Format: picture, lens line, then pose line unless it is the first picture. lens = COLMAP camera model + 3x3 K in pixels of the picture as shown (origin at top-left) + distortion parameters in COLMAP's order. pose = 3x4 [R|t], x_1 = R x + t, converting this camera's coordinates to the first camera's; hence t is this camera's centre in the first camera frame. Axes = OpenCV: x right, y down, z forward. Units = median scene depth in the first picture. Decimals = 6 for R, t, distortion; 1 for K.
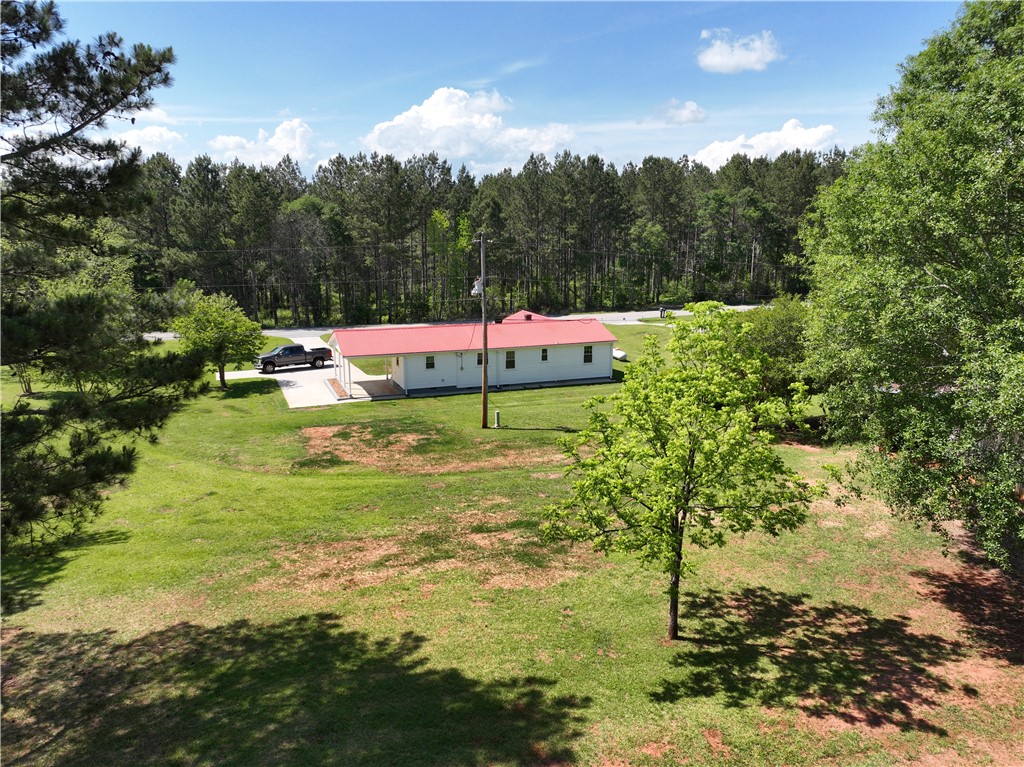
lens RADIAL K [[741.4, 0, 529.7], [0, 741.4, 381.4], [0, 0, 1]] dist [0.000213, 0.021377]
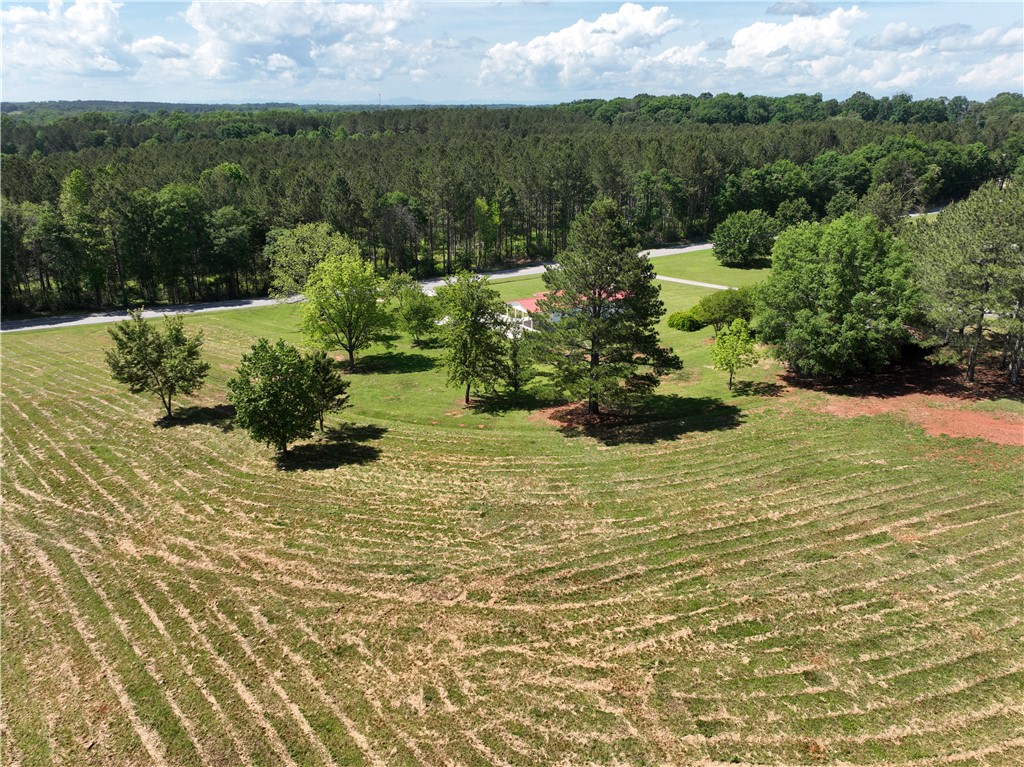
lens RADIAL K [[741.4, 0, 523.0], [0, 741.4, 380.8], [0, 0, 1]] dist [0.000213, 0.021377]
pose [[0.983692, -0.063985, 0.168095, -0.544256], [0.039902, 0.988929, 0.142928, -0.125158], [-0.175379, -0.133889, 0.975354, -0.967045]]
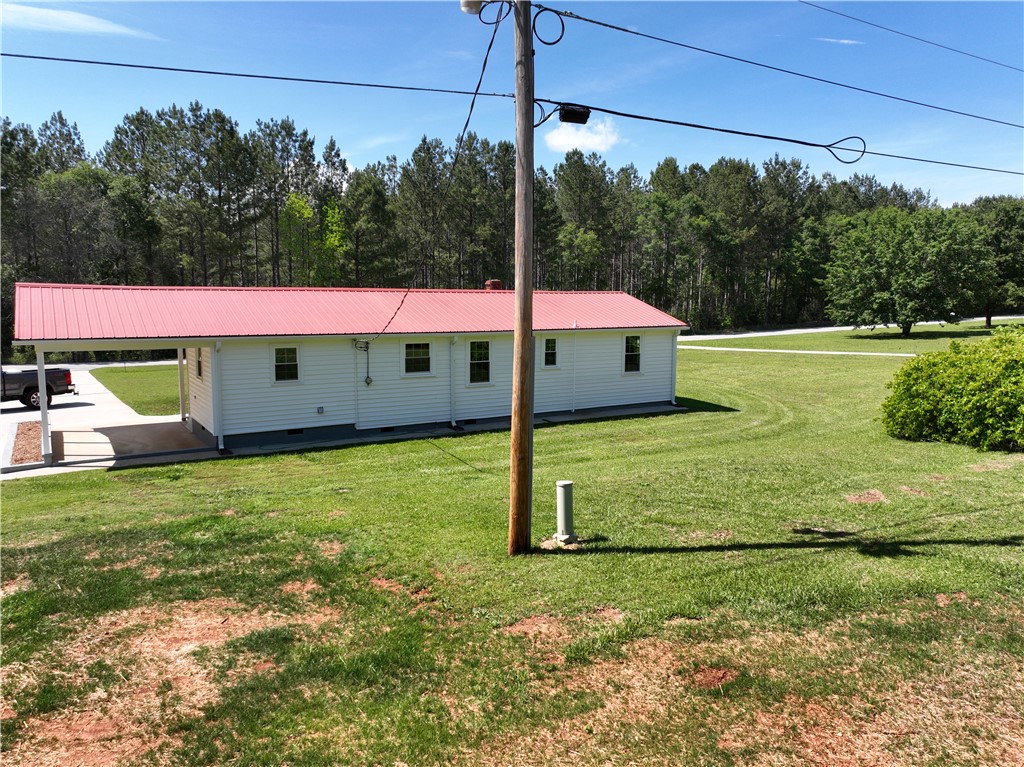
lens RADIAL K [[741.4, 0, 520.4], [0, 741.4, 377.7], [0, 0, 1]] dist [0.000213, 0.021377]
pose [[0.984428, -0.020473, 0.174593, -0.071707], [0.037524, 0.994777, -0.094929, 0.020007], [-0.171738, 0.100002, 0.980054, 0.526102]]
